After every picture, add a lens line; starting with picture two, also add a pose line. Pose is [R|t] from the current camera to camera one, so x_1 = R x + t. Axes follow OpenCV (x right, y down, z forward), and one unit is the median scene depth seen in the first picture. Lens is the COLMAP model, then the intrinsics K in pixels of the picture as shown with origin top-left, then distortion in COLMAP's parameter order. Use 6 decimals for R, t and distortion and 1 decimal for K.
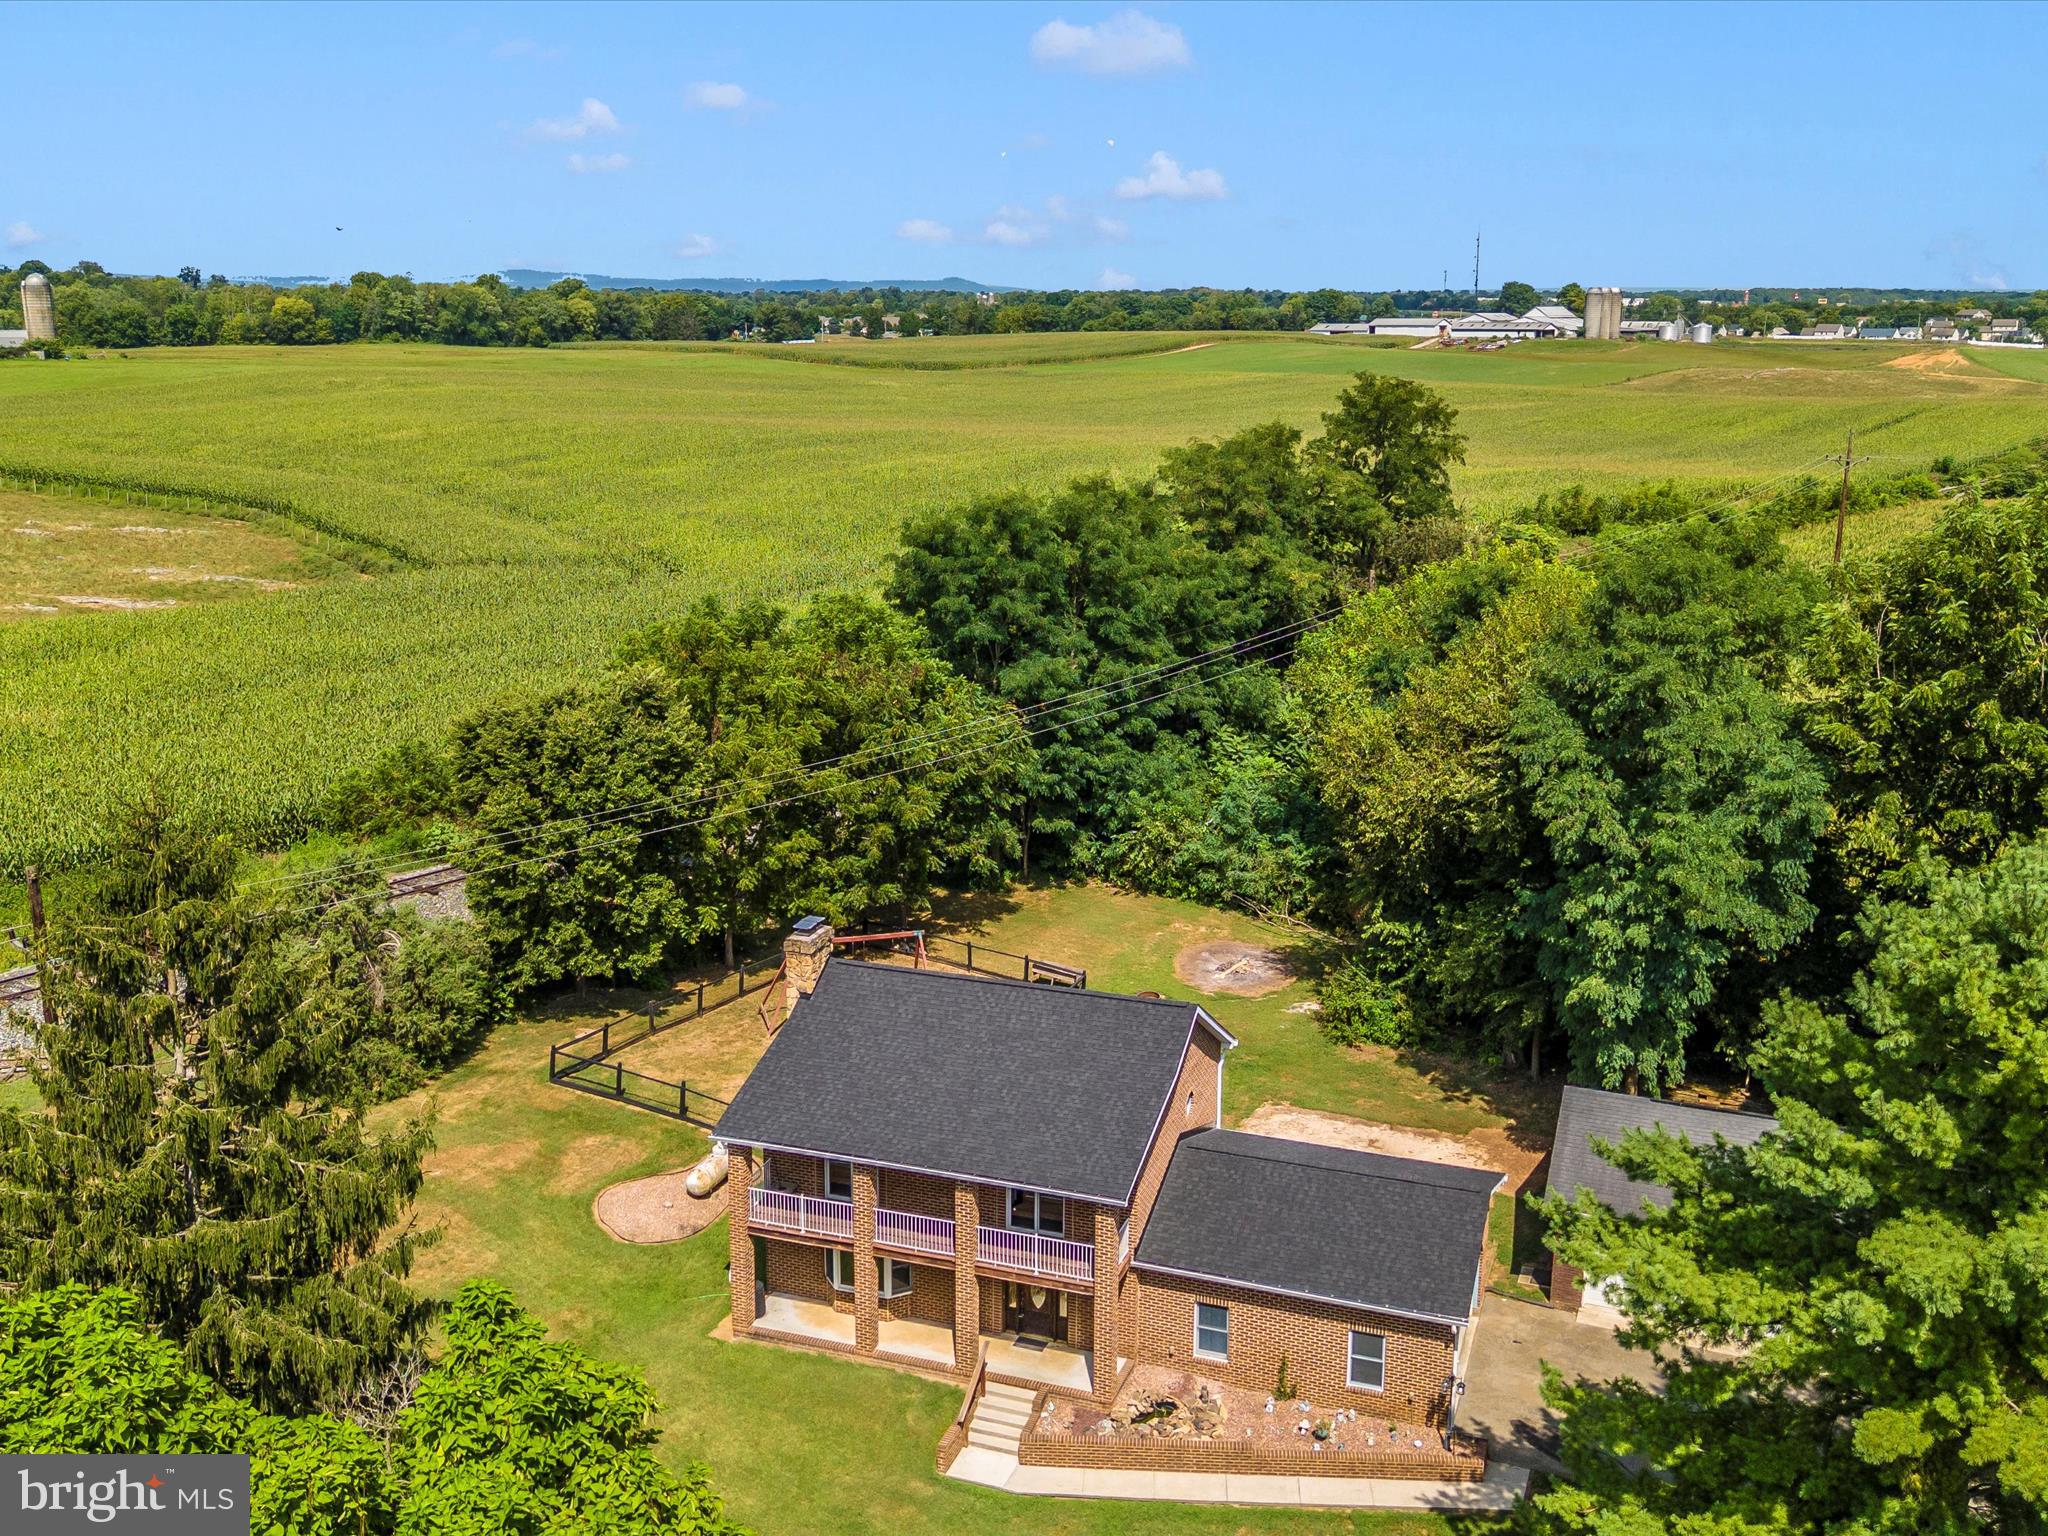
lens RADIAL K [[1908.9, 0, 1029.4], [0, 1908.9, 755.9], [0, 0, 1]] dist [0.140749, -0.294251]
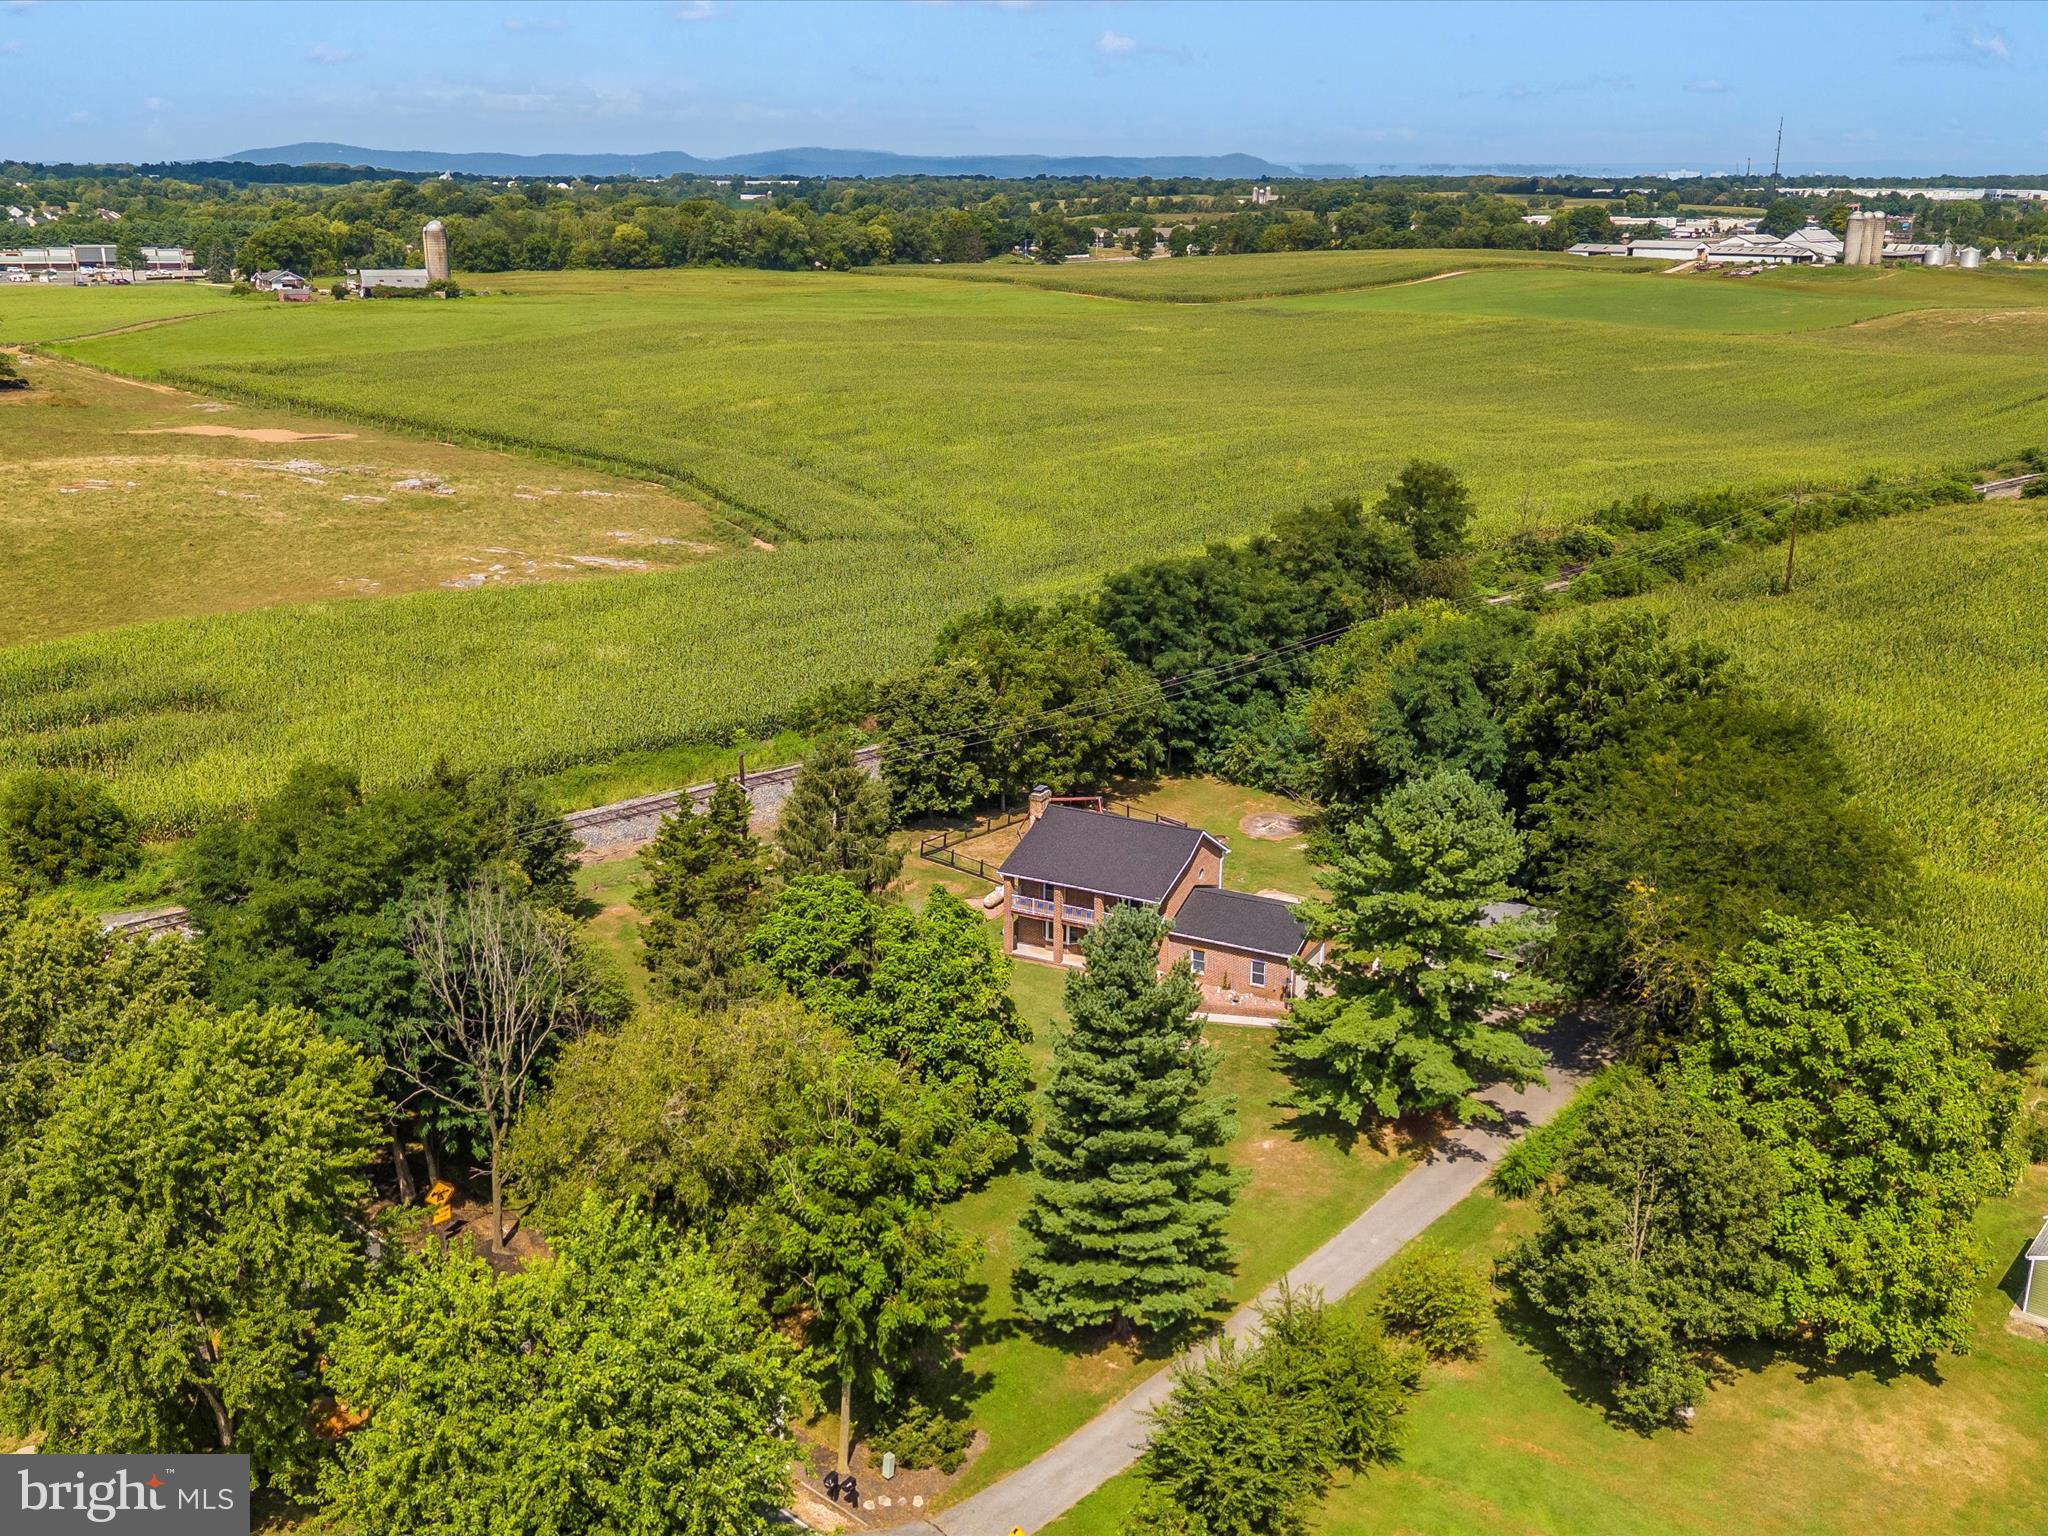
lens RADIAL K [[1908.9, 0, 1029.4], [0, 1908.9, 755.9], [0, 0, 1]] dist [0.140749, -0.294251]
pose [[0.990051, 0.044067, -0.133630, 0.111156], [-0.036024, 0.997425, 0.062019, -0.058684], [0.136019, -0.056588, 0.989089, -0.799731]]
